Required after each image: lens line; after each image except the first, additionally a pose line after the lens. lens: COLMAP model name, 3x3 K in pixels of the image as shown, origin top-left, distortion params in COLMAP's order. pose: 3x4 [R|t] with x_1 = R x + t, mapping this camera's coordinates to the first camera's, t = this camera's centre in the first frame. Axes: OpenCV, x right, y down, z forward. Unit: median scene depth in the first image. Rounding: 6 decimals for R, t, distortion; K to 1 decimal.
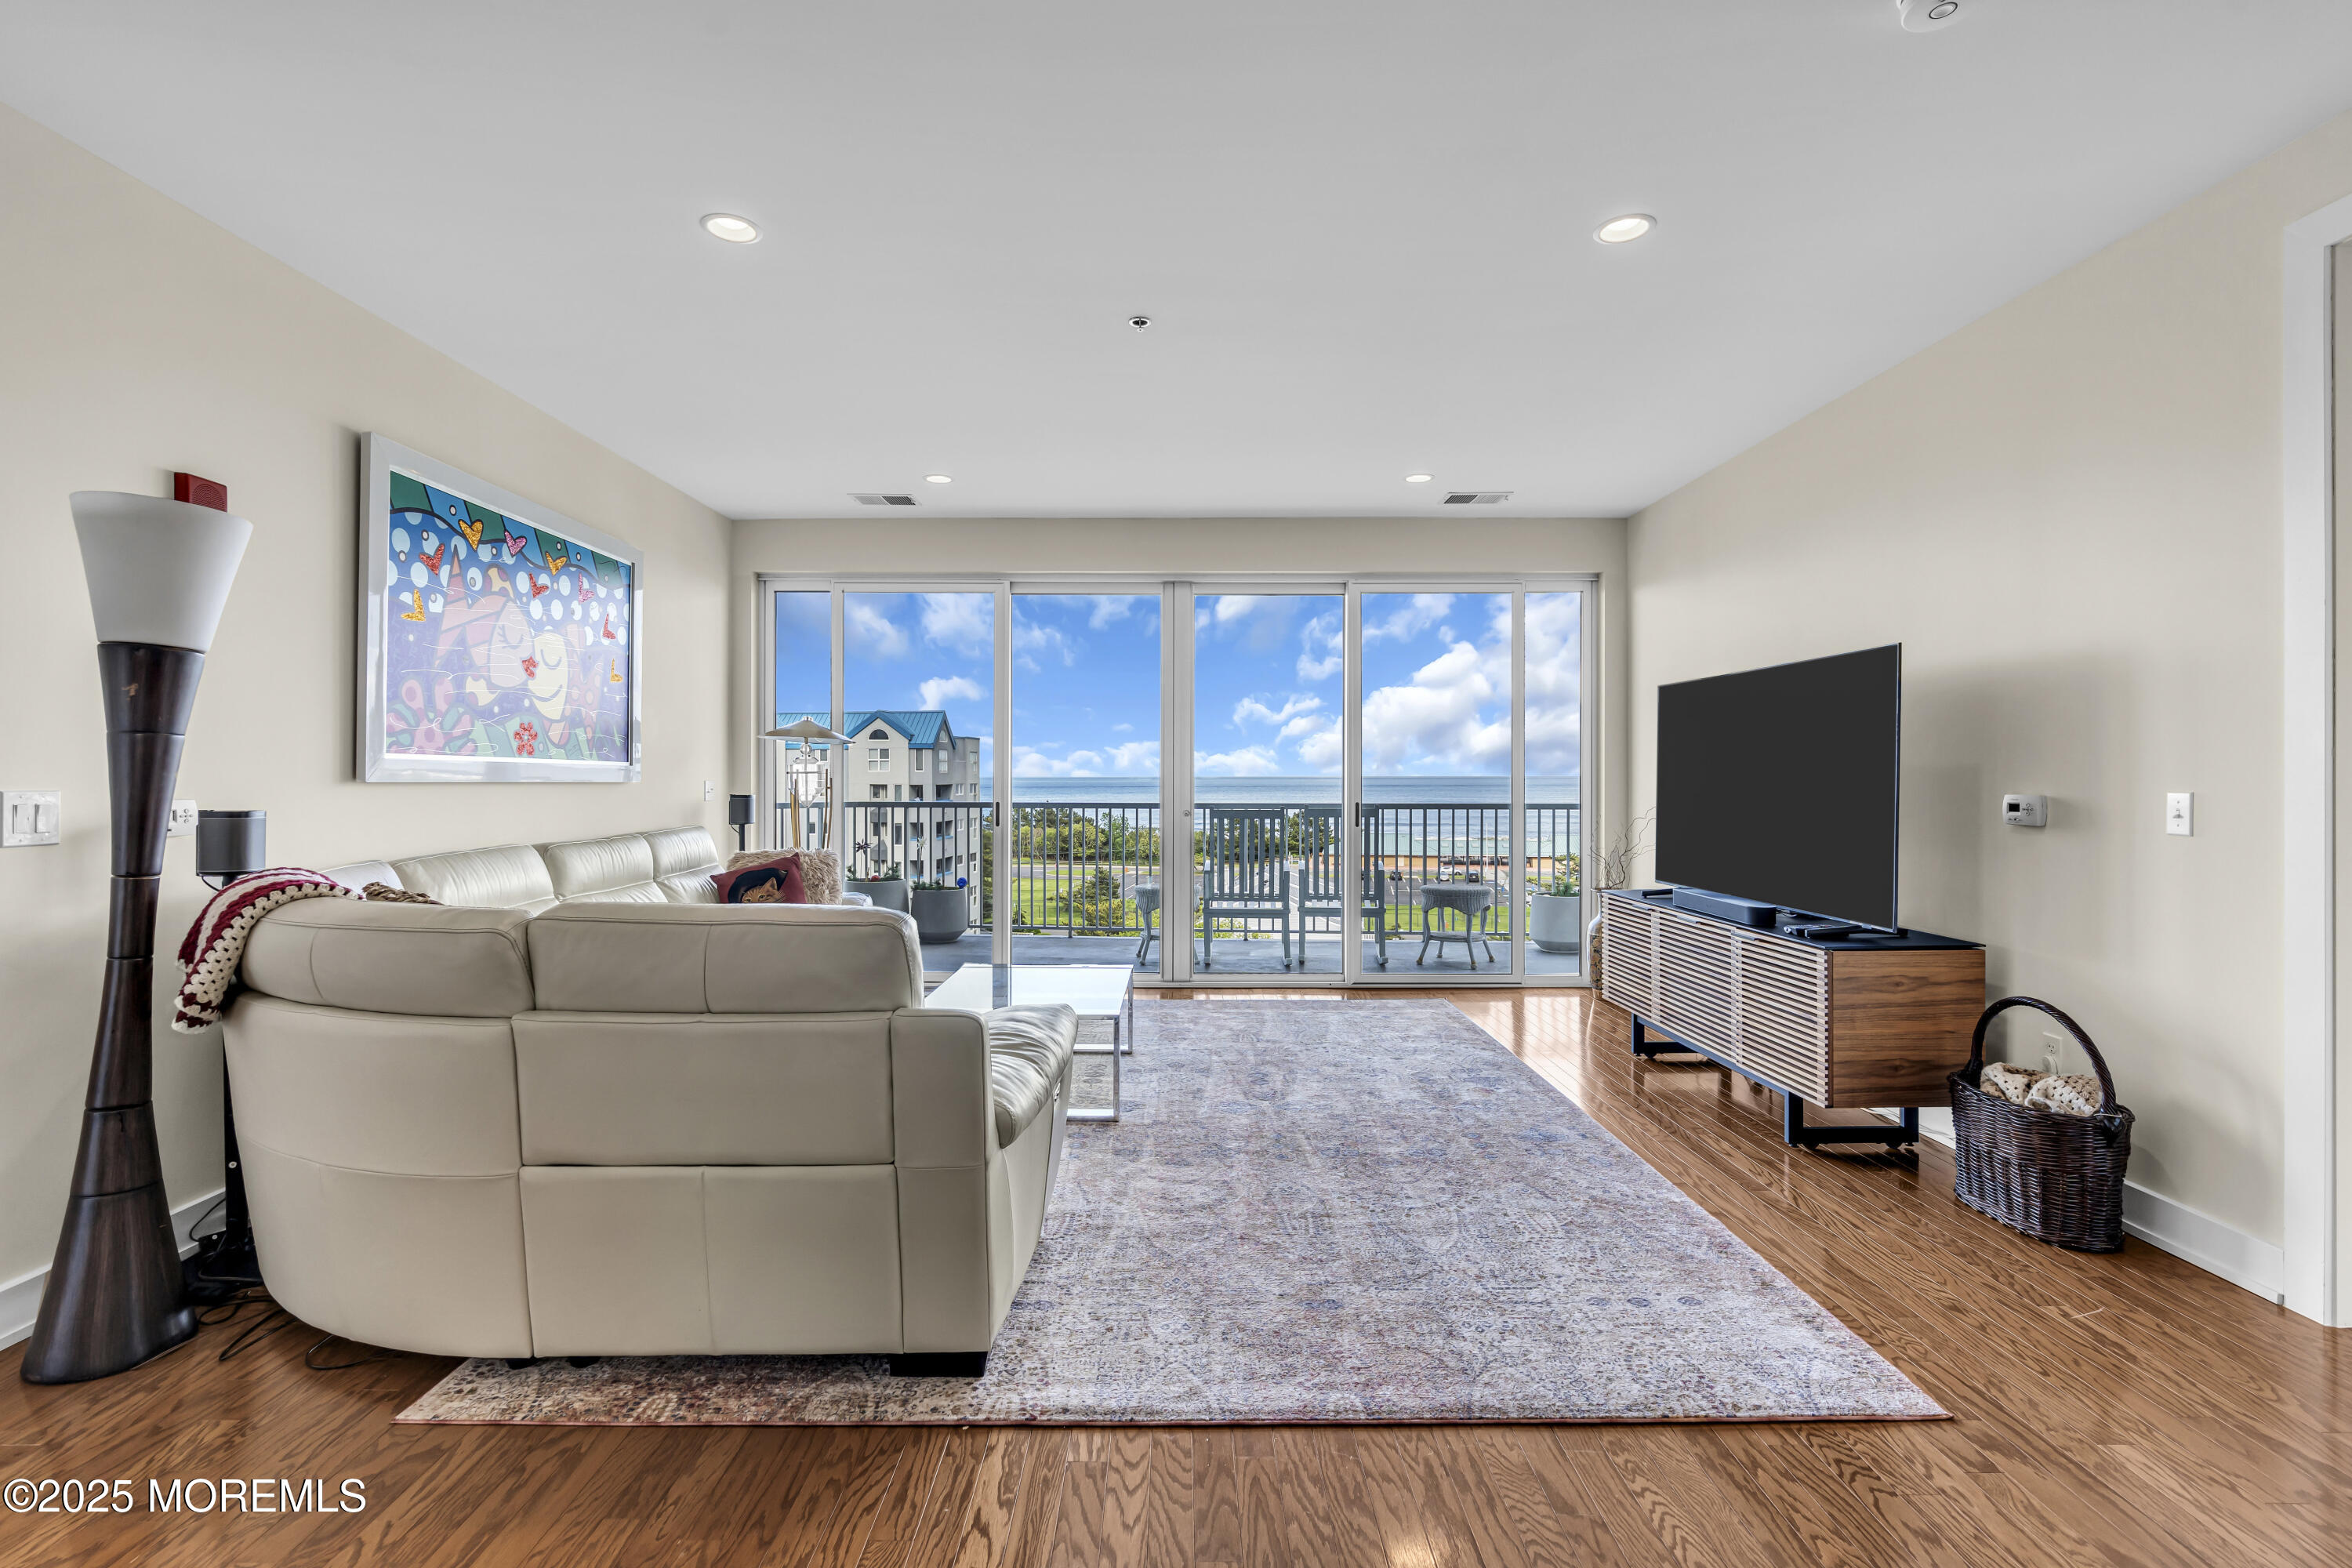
lens RADIAL K [[1071.6, 0, 1171.8], [0, 1071.6, 775.6], [0, 0, 1]] dist [-0.001622, 0.000411]
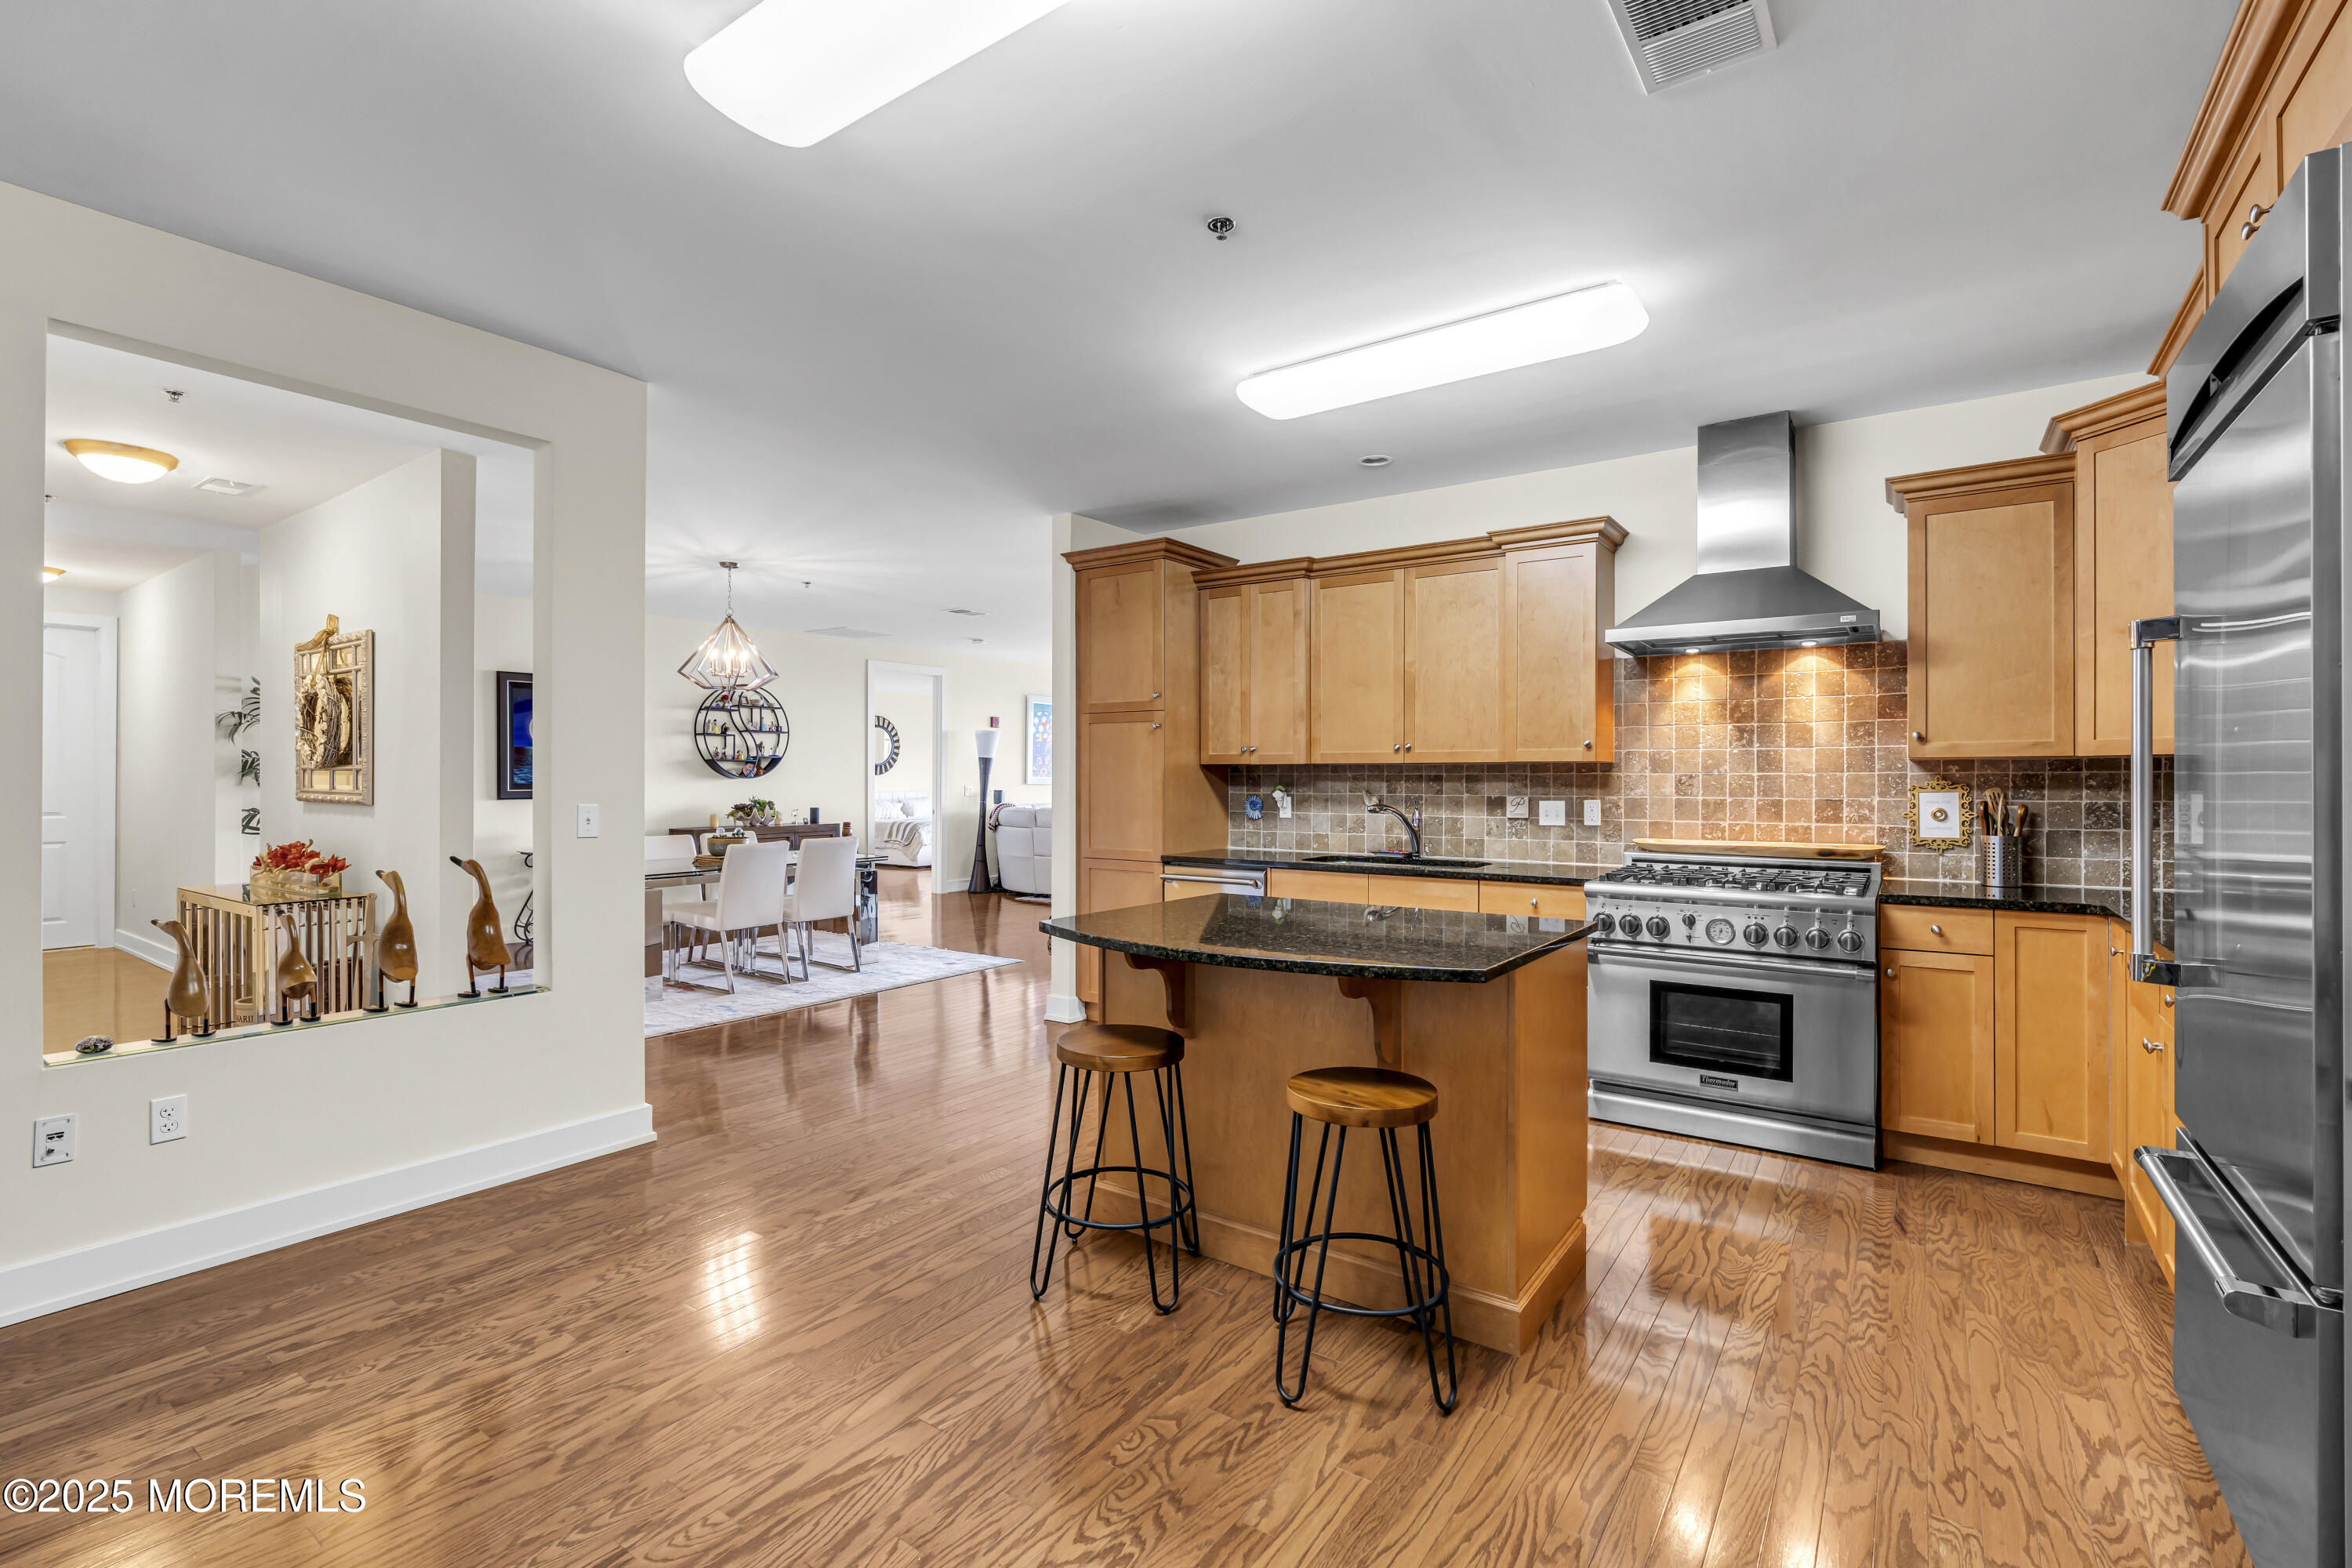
lens RADIAL K [[1060.0, 0, 1179.9], [0, 1060.0, 776.4], [0, 0, 1]] dist [-0.001644, 0.001647]
pose [[0.821789, -0.001679, -0.569790, 1.905730], [-0.001320, 0.999987, -0.004852, -0.004631], [0.569791, 0.004740, 0.821776, -1.863187]]
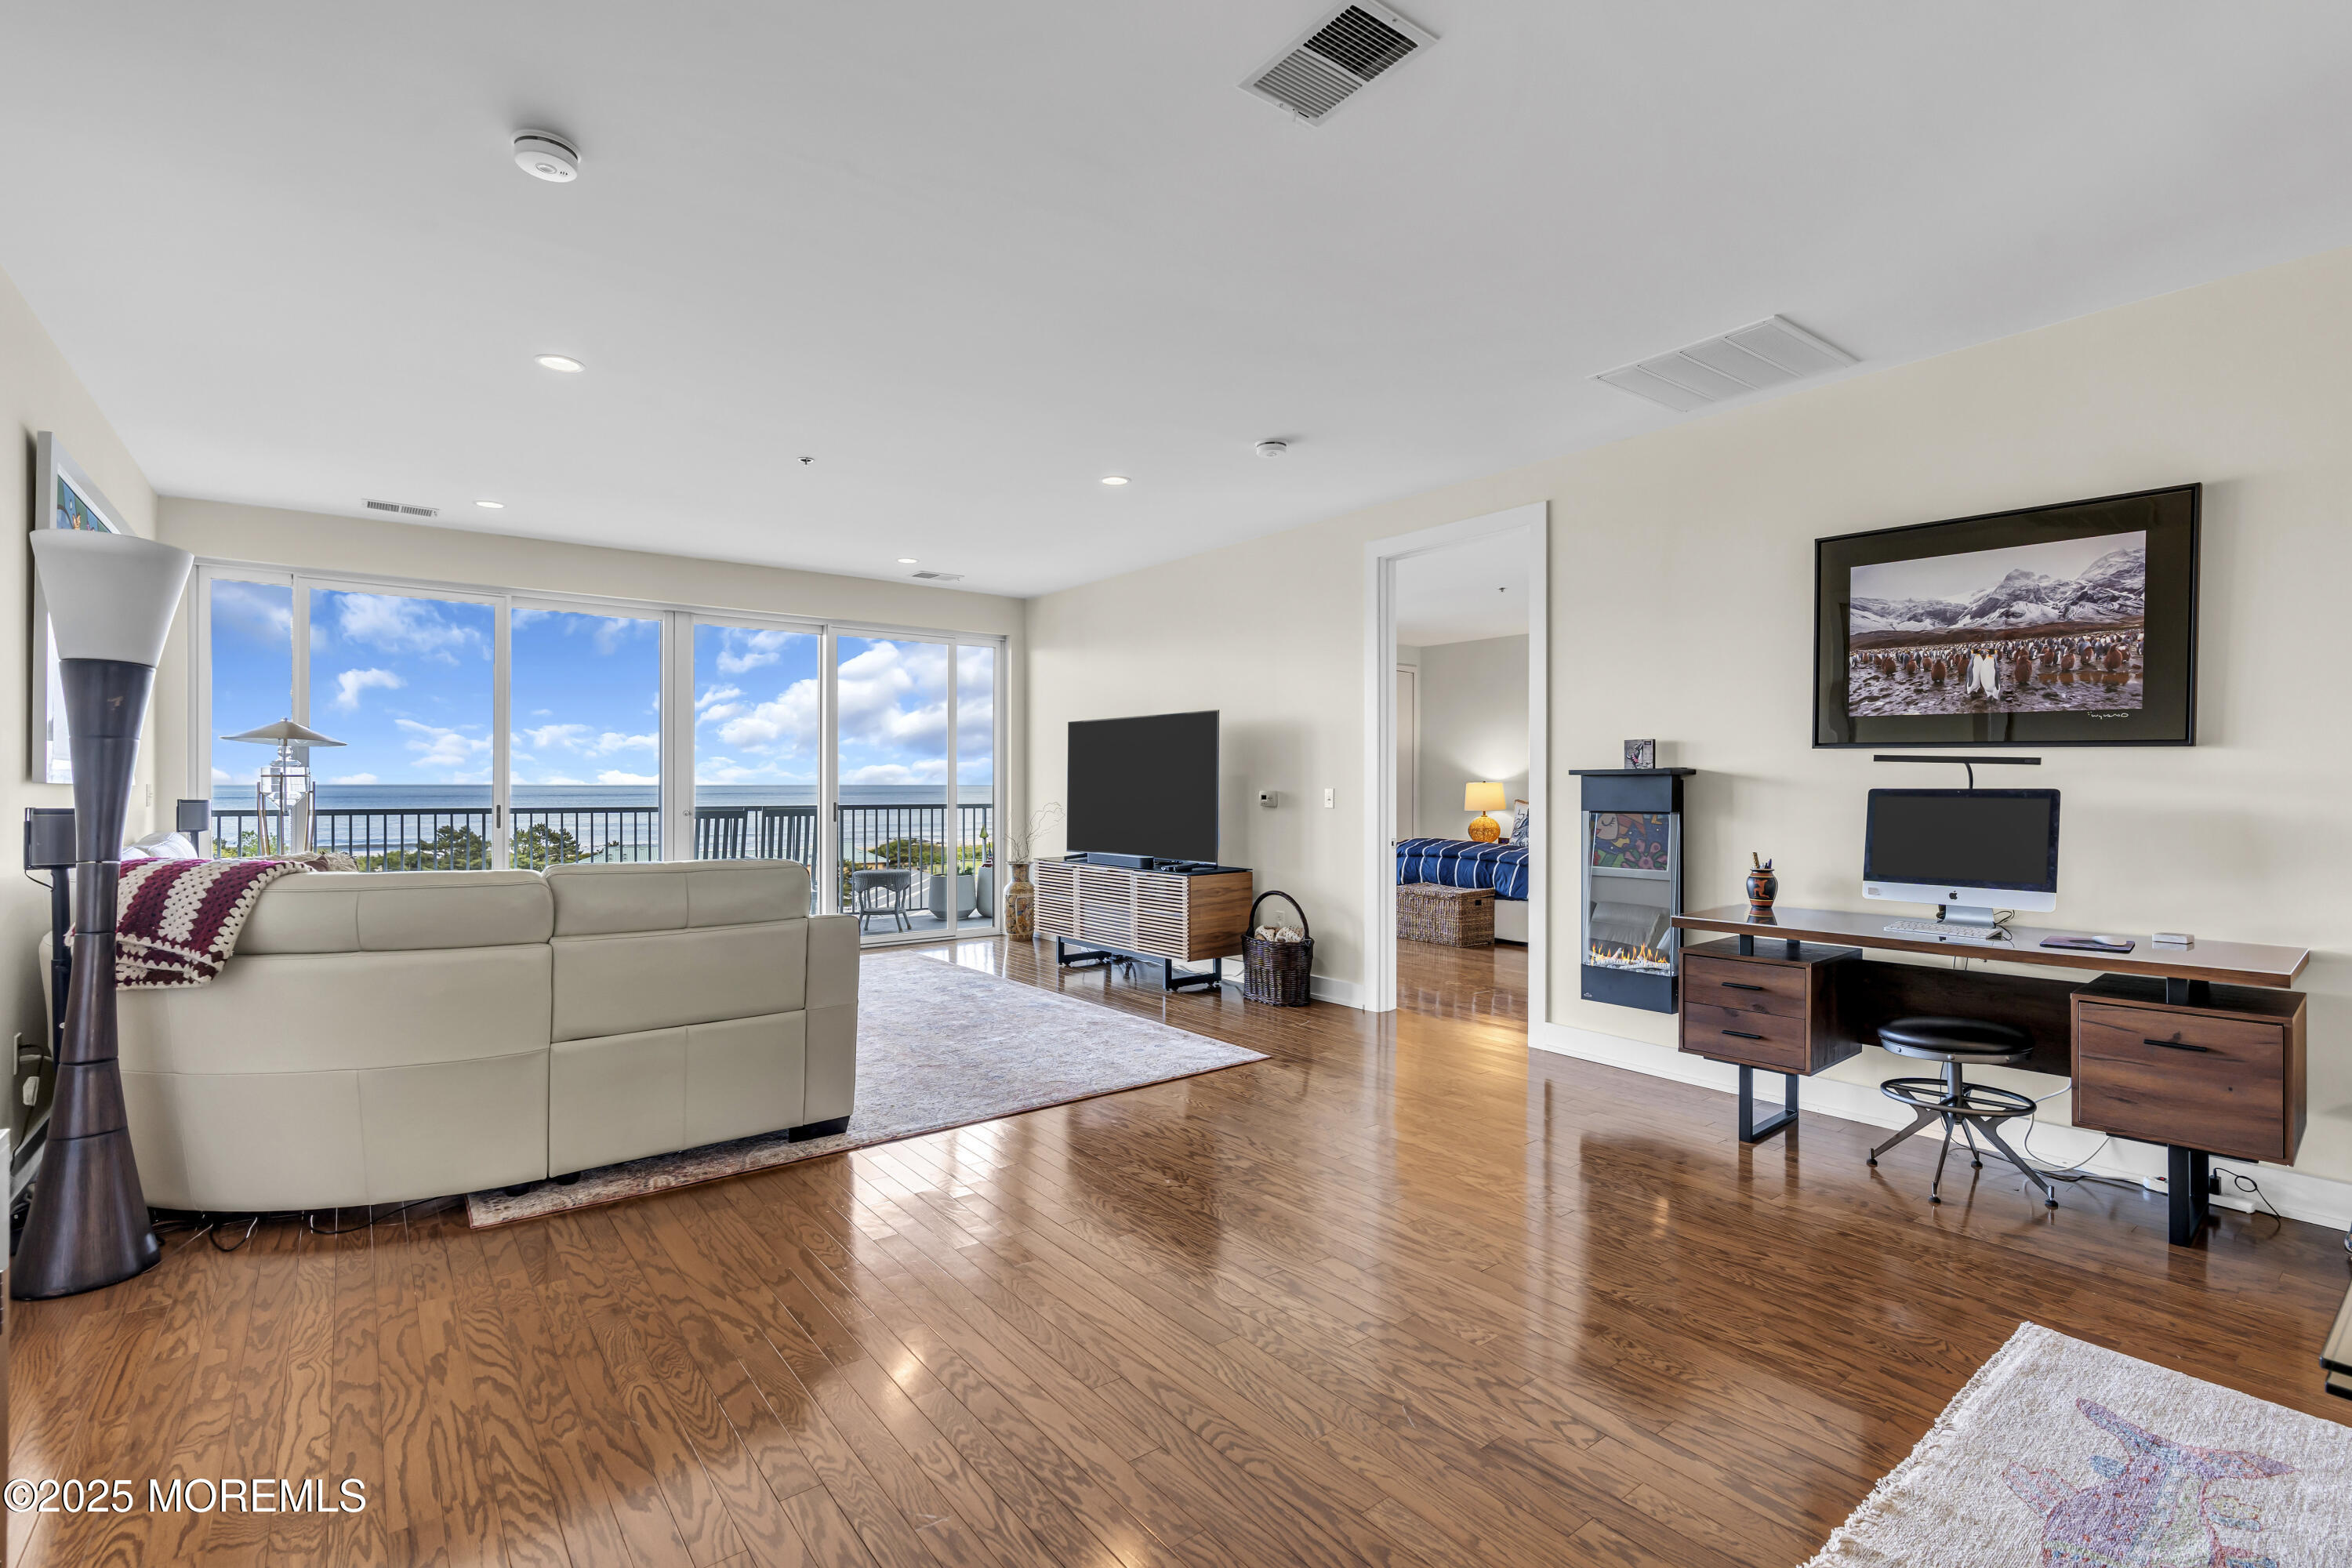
lens RADIAL K [[1071.6, 0, 1171.8], [0, 1071.6, 775.6], [0, 0, 1]] dist [-0.001622, 0.000411]
pose [[0.791119, 0.005104, 0.611641, -0.529697], [-0.000473, 0.999970, -0.007732, 0.005813], [-0.611662, 0.005828, 0.791097, -0.433040]]
